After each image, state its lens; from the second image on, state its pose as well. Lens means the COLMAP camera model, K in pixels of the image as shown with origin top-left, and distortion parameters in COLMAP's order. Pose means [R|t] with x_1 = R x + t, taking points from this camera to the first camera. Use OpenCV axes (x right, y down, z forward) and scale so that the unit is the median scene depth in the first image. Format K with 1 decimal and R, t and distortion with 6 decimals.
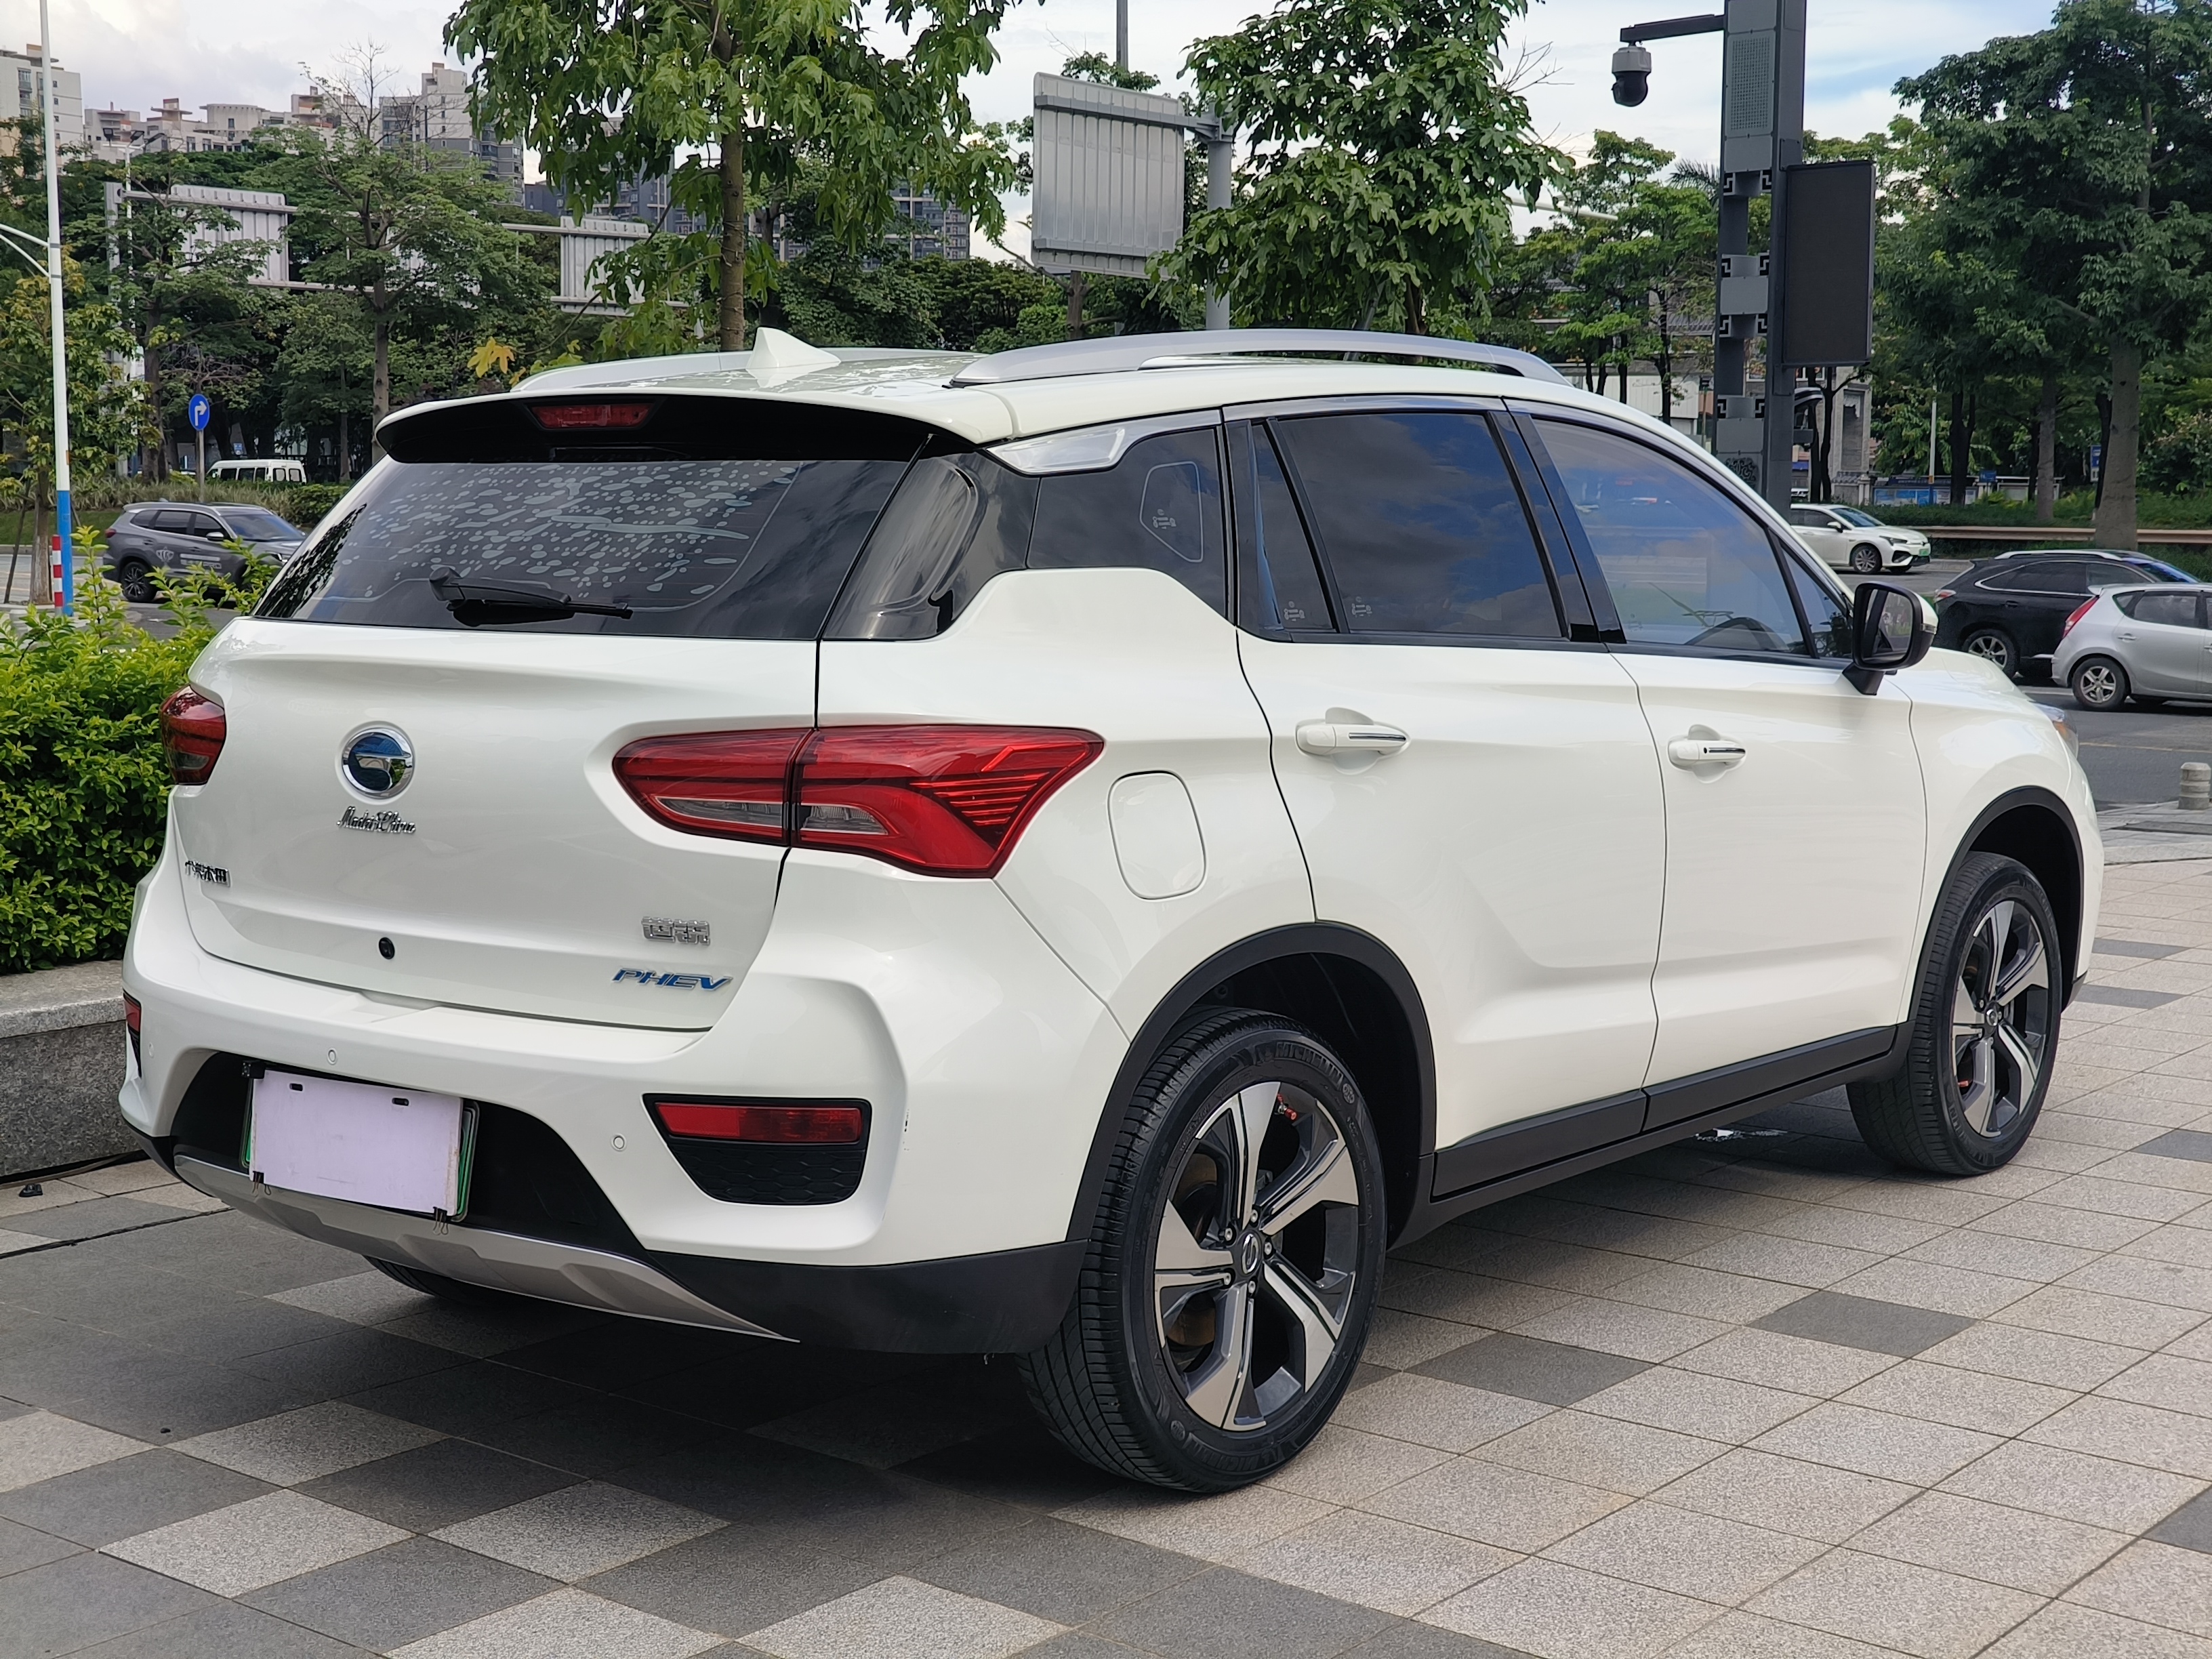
lens RADIAL K [[3016.5, 0, 1106.0], [0, 3016.5, 829.5], [0, 0, 1]] dist [0.006404, 0.101084]
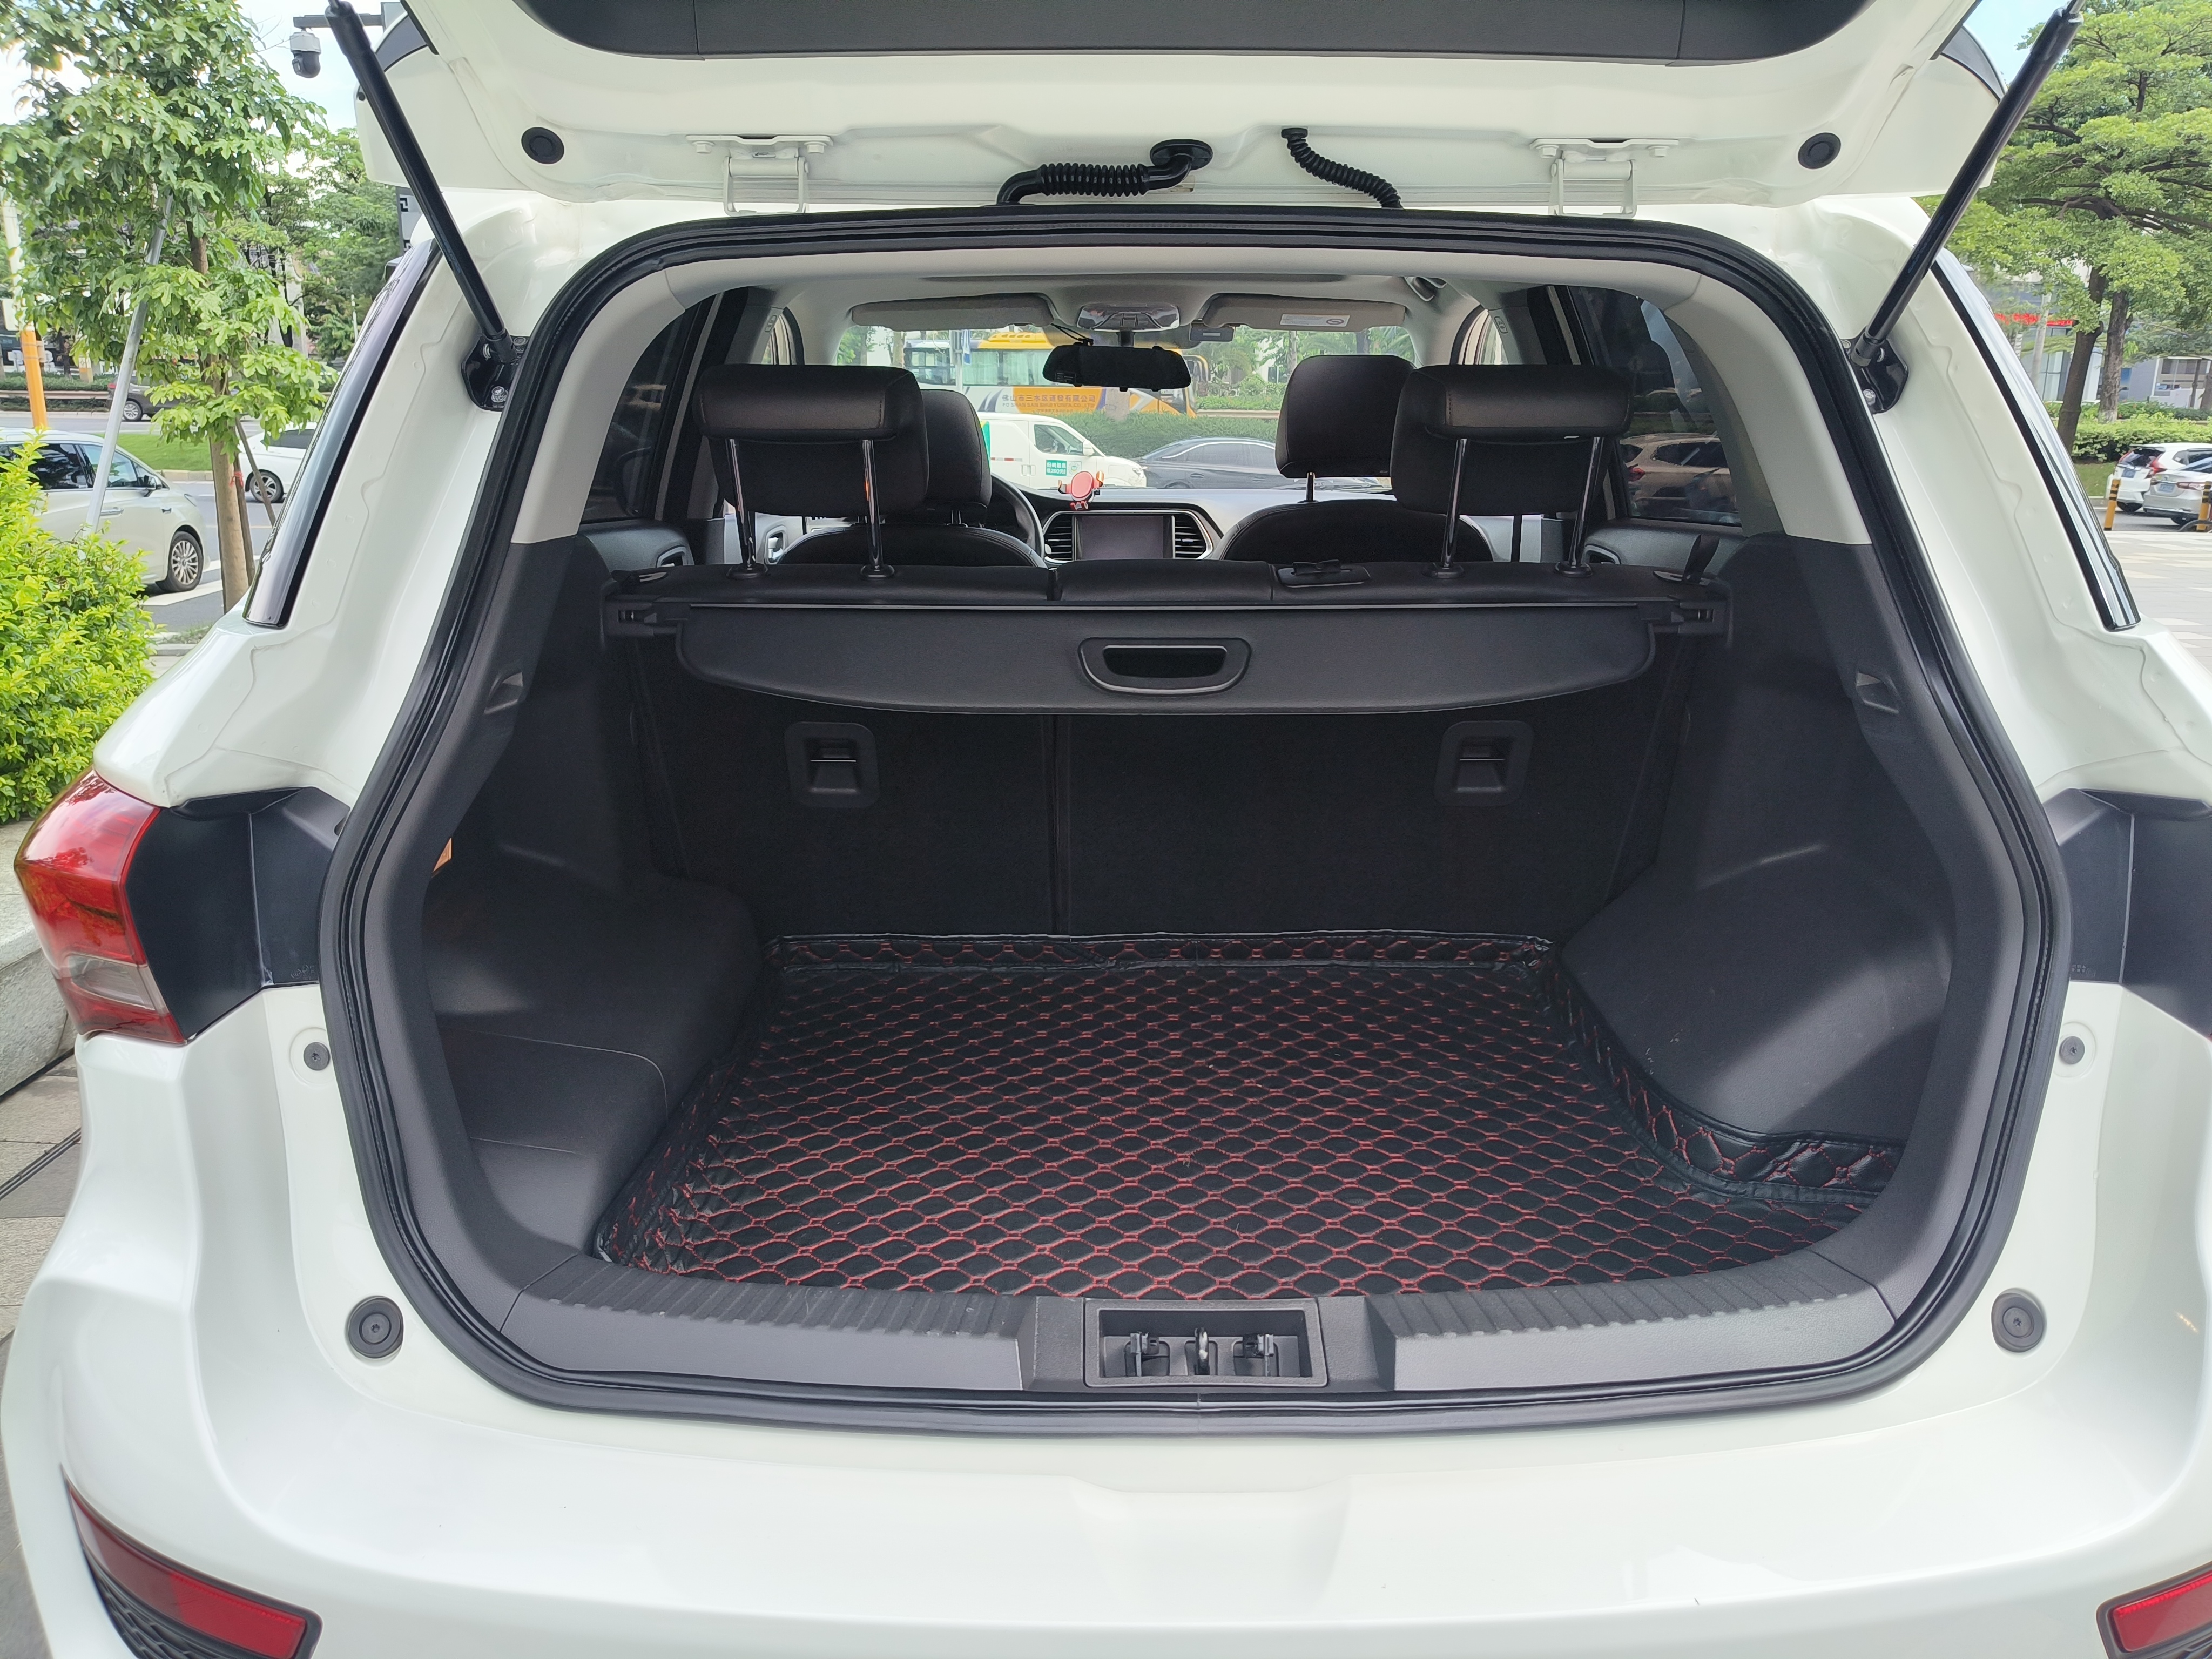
lens RADIAL K [[1698.6, 0, 1103.4], [0, 1698.6, 835.7], [0, 0, 1]] dist [-0.008602, -0.005611]
pose [[0.770873, -0.166238, 0.614915, -0.386583], [0.068854, 0.981435, 0.179009, -0.086683], [-0.633257, -0.095654, 0.768008, 0.822683]]
